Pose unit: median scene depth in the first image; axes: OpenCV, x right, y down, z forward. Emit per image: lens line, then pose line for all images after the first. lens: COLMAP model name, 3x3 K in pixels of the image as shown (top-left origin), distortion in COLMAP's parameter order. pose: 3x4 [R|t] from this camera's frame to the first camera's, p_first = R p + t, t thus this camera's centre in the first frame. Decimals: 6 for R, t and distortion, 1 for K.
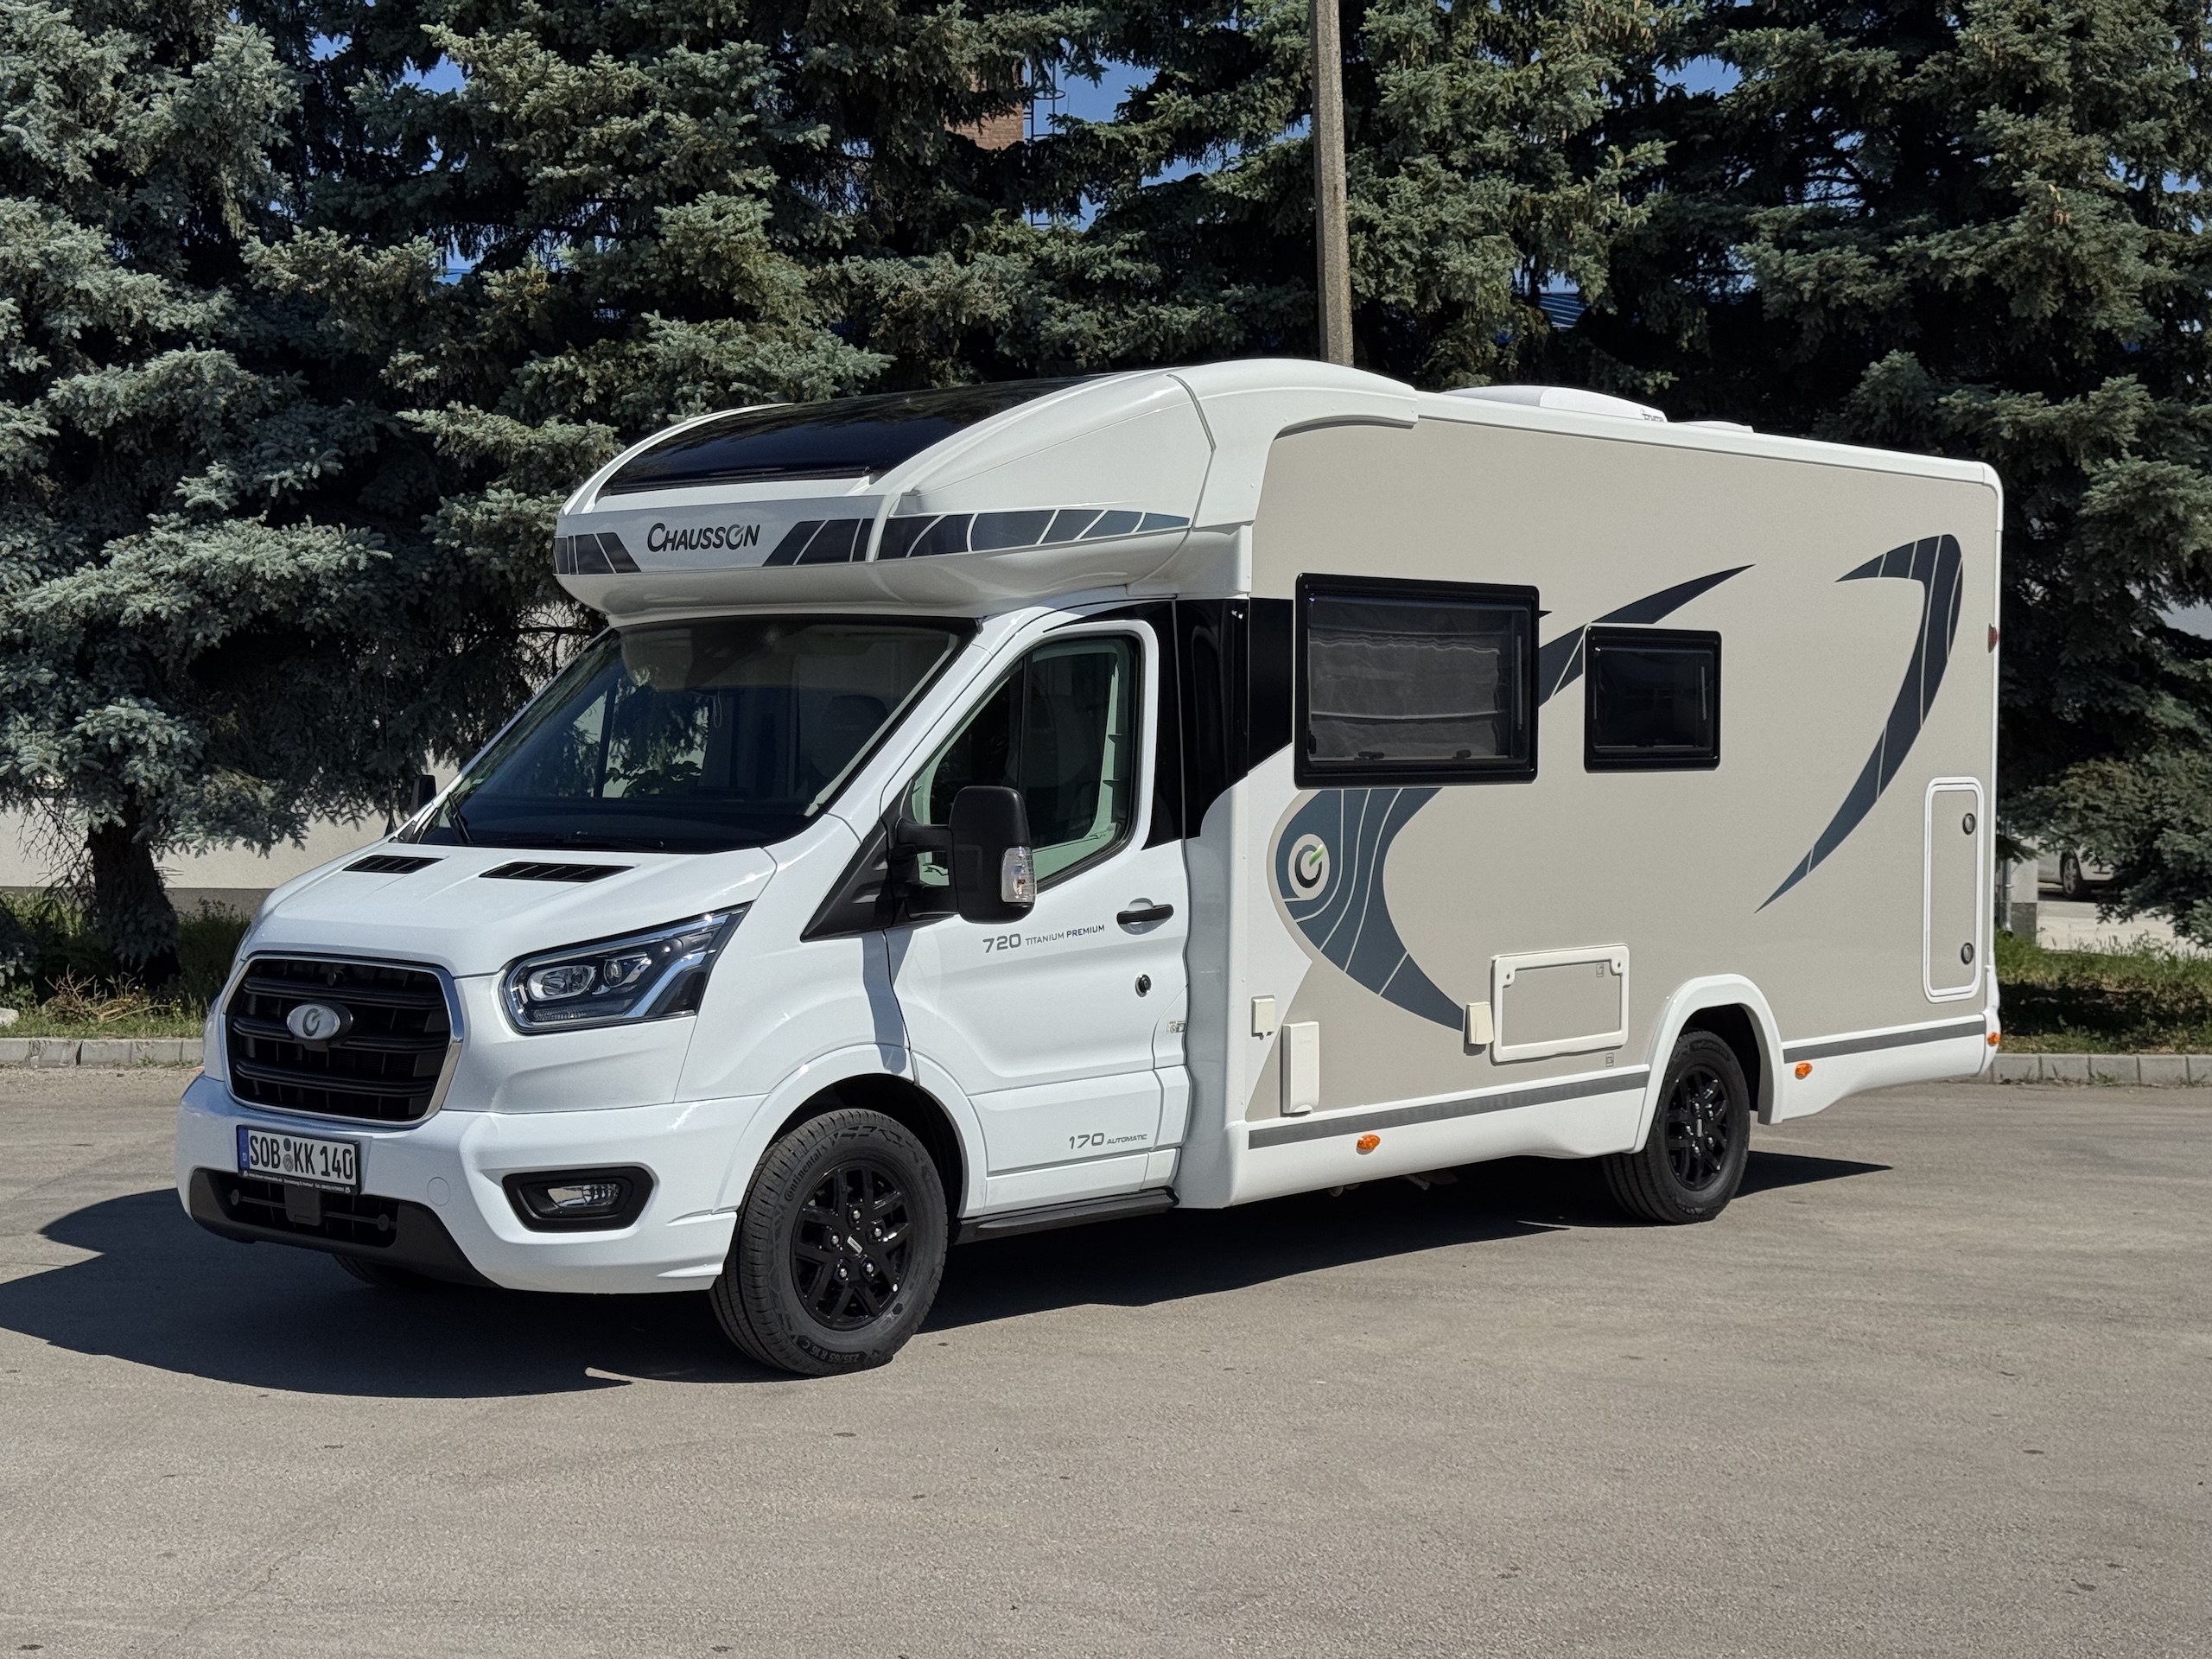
lens RADIAL K [[3055.5, 0, 1108.8], [0, 3055.5, 827.9], [0, 0, 1]] dist [0.157181, -0.353856]
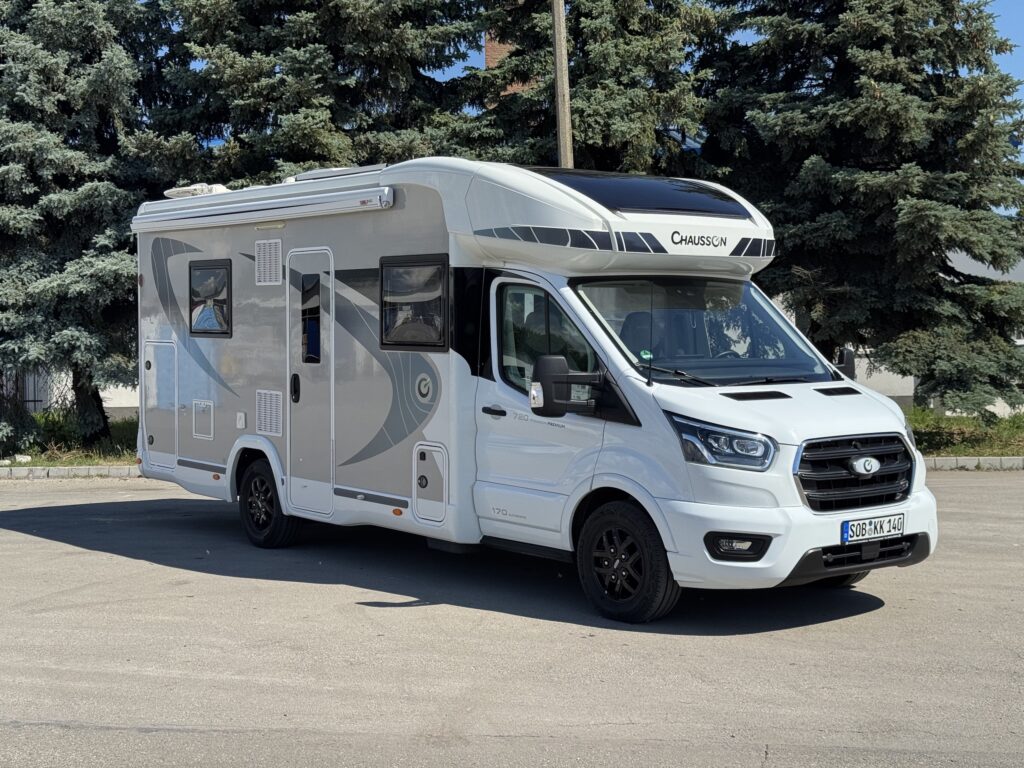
lens RADIAL K [[1413.2, 0, 506.9], [0, 1413.2, 382.0], [0, 0, 1]] dist [0.170475, -0.376120]
pose [[0.995417, -0.023897, -0.092598, 0.122015], [0.024284, 0.999700, 0.003054, 0.005893], [0.092498, -0.005289, 0.995699, -0.082977]]
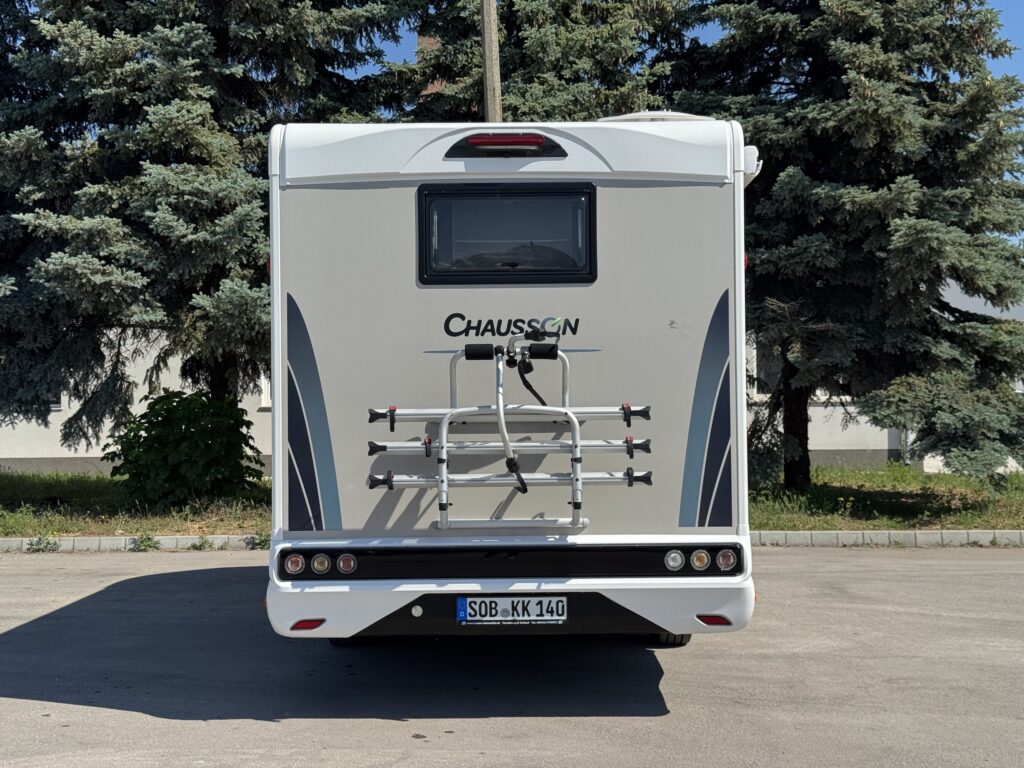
lens RADIAL K [[1414.5, 0, 513.3], [0, 1414.5, 383.2], [0, 0, 1]] dist [0.157181, -0.353856]
pose [[0.998805, -0.019874, -0.044644, 0.118857], [0.018762, 0.999507, -0.025176, 0.000513], [0.045122, 0.024309, 0.998686, 0.104670]]
